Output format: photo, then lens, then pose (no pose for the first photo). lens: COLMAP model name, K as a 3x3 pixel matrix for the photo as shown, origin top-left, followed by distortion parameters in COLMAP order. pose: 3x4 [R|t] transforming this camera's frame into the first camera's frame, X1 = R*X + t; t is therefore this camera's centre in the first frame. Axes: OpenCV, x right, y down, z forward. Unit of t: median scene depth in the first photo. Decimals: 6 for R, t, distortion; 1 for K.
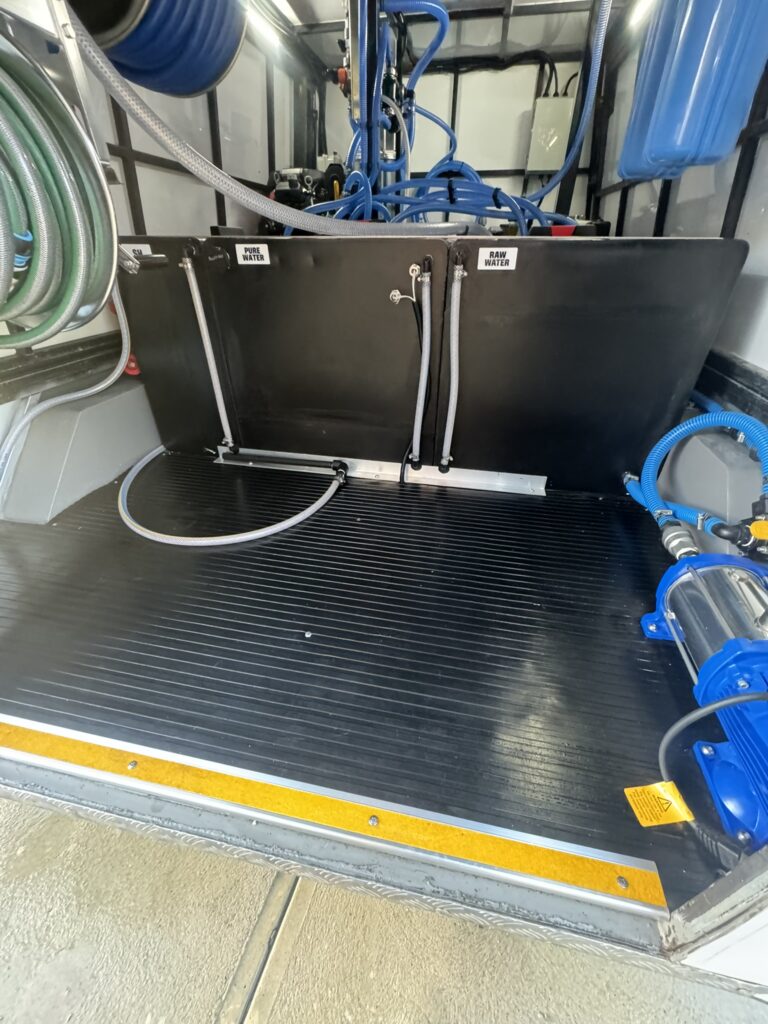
lens RADIAL K [[407.3, 0, 387.9], [0, 407.3, 509.1], [0, 0, 1]] dist [-0.004309, 0.000264]
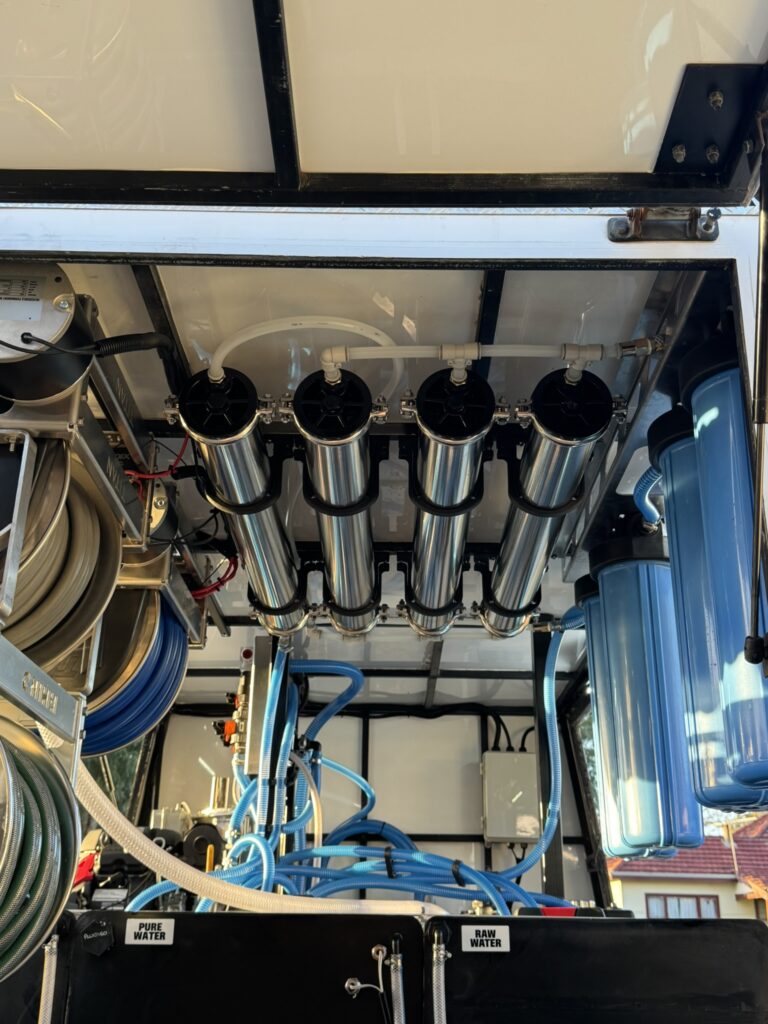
lens RADIAL K [[1086.7, 0, 384.4], [0, 1086.7, 518.5], [0, 0, 1]] dist [0.177717, -0.393284]
pose [[0.983061, 0.077736, 0.165978, -0.246416], [0.091921, 0.574353, -0.813430, 0.461400], [-0.158563, 0.814908, 0.557478, -0.592510]]
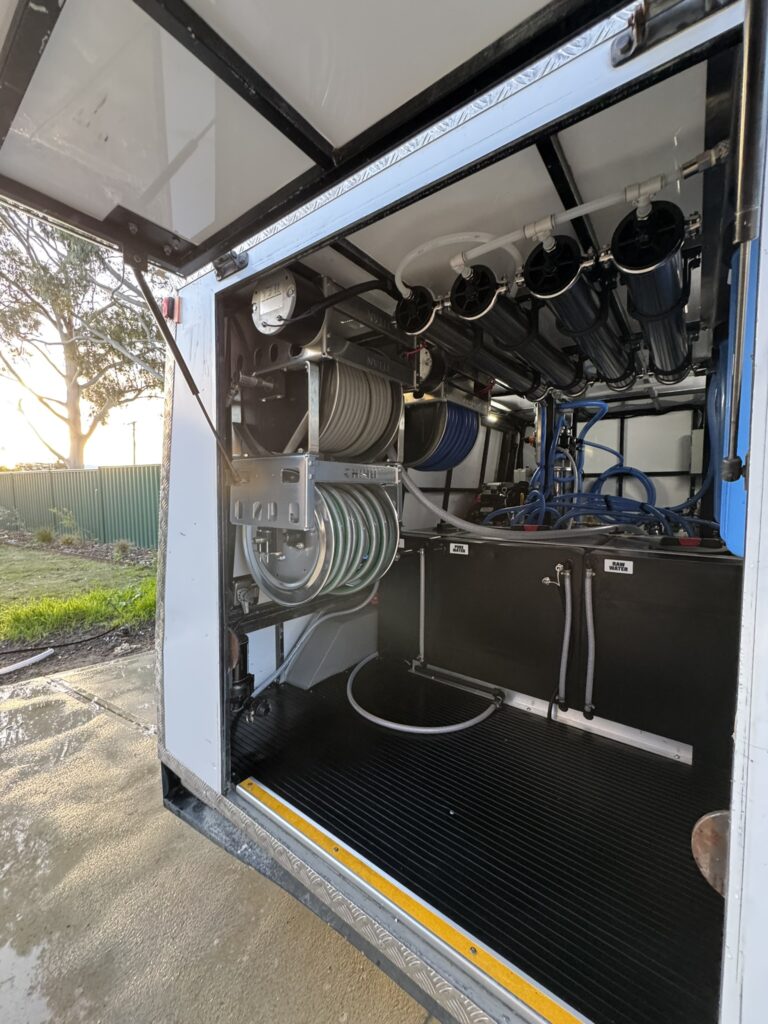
lens RADIAL K [[407.3, 0, 387.9], [0, 407.3, 509.1], [0, 0, 1]] dist [-0.004309, 0.000264]
pose [[0.897701, 0.022912, -0.440010, 0.117964], [-0.243744, 0.857745, -0.452618, 0.060436], [0.367046, 0.513565, 0.775583, -0.415982]]
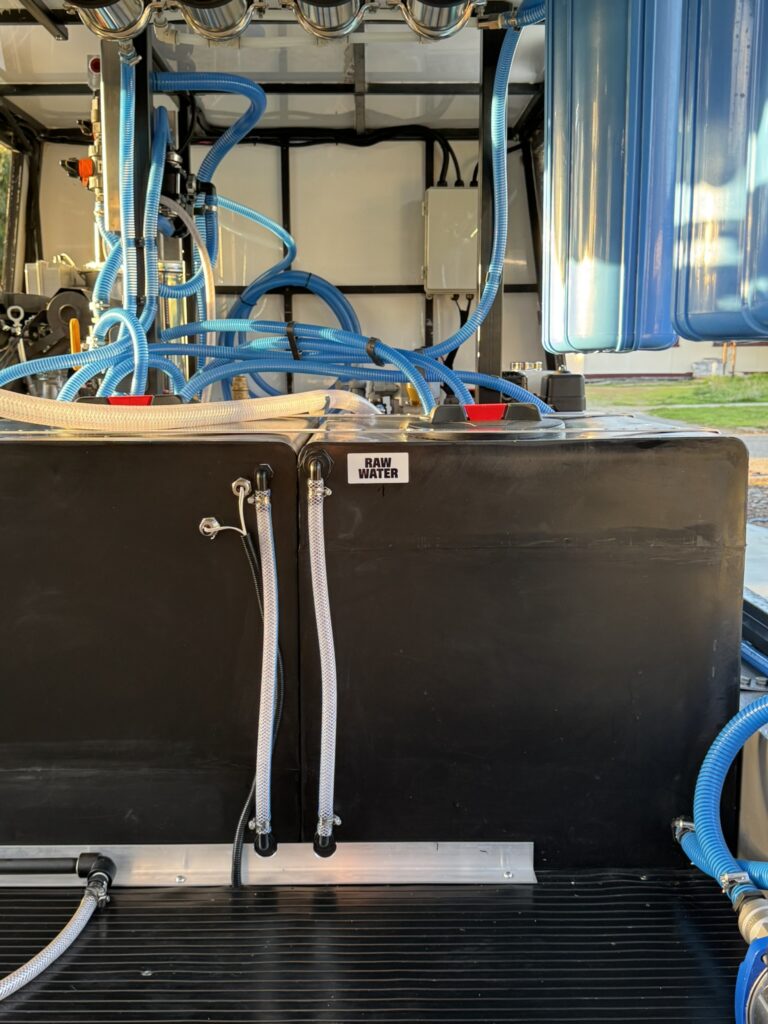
lens RADIAL K [[1086.7, 0, 384.4], [0, 1086.7, 518.5], [0, 0, 1]] dist [0.177717, -0.393284]
pose [[0.979300, -0.033689, 0.199589, -0.035709], [0.115945, 0.901616, -0.416709, 0.095359], [-0.165914, 0.431224, 0.886859, -0.299774]]
